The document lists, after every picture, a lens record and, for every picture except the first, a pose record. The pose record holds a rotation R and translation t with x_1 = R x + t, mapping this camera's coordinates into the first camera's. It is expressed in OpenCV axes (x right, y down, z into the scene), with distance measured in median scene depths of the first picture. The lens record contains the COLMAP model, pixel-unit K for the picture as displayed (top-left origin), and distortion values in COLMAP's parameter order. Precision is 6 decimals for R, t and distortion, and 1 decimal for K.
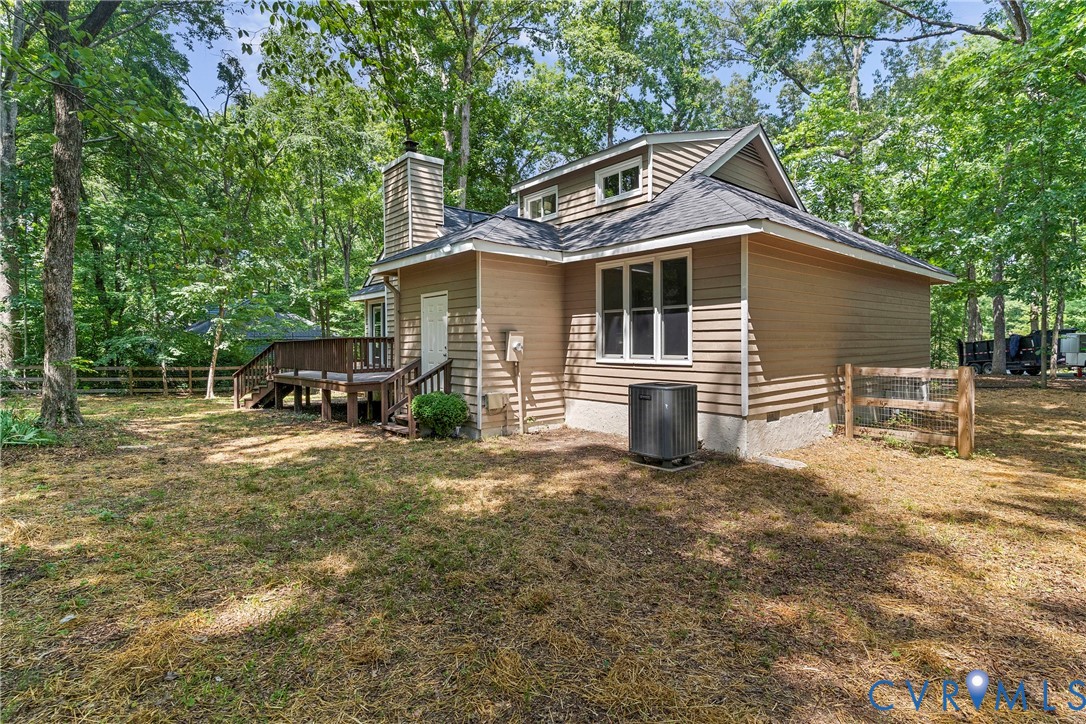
lens RADIAL K [[521.7, 0, 538.5], [0, 521.7, 355.4], [0, 0, 1]] dist [-0.002629, -0.000294]
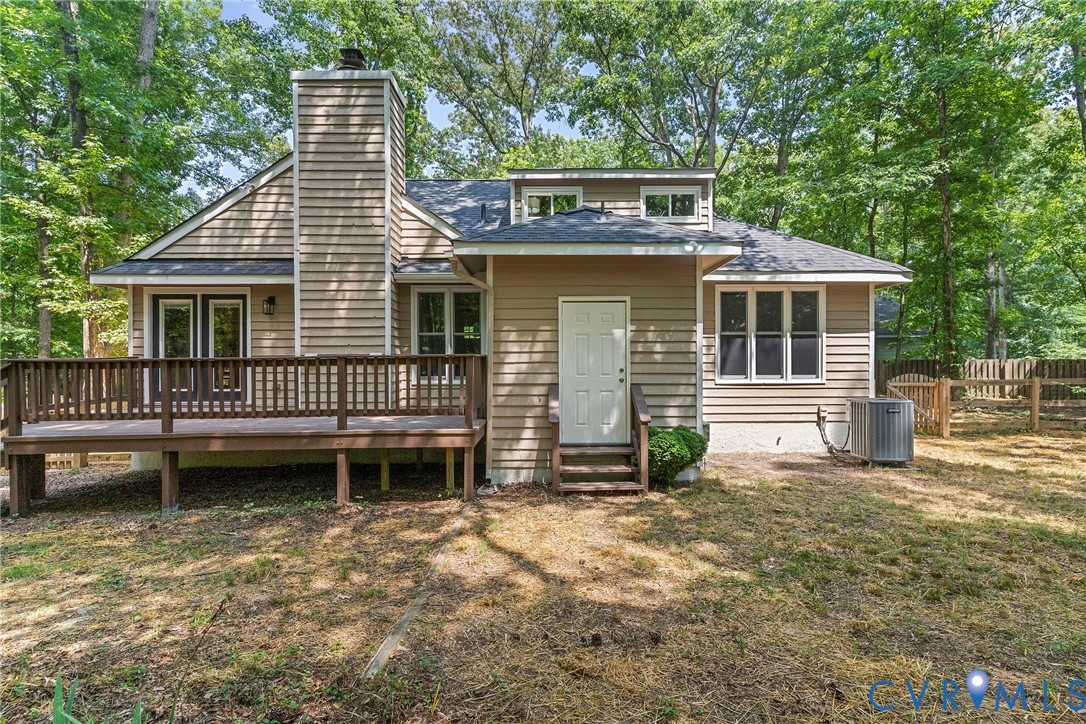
lens RADIAL K [[521.7, 0, 543.8], [0, 521.7, 362.4], [0, 0, 1]] dist [-0.002629, -0.000294]
pose [[0.643033, 0.003357, 0.765831, -0.893703], [0.017794, 0.999655, -0.019323, -0.014519], [-0.765632, 0.026052, 0.642751, 0.632197]]
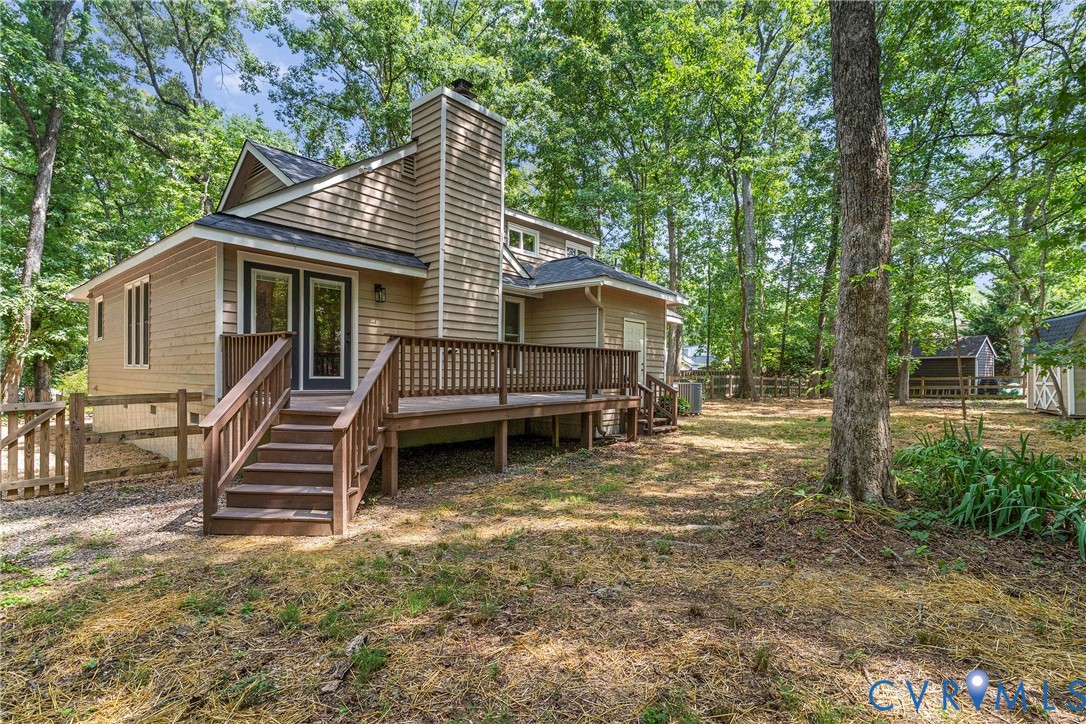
lens RADIAL K [[521.7, 0, 546.0], [0, 521.7, 378.6], [0, 0, 1]] dist [-0.002629, -0.000294]
pose [[-0.153792, -0.003050, 0.988098, -1.521690], [0.013935, 0.999889, 0.005255, 0.012050], [-0.988005, 0.014577, -0.153733, 1.532935]]
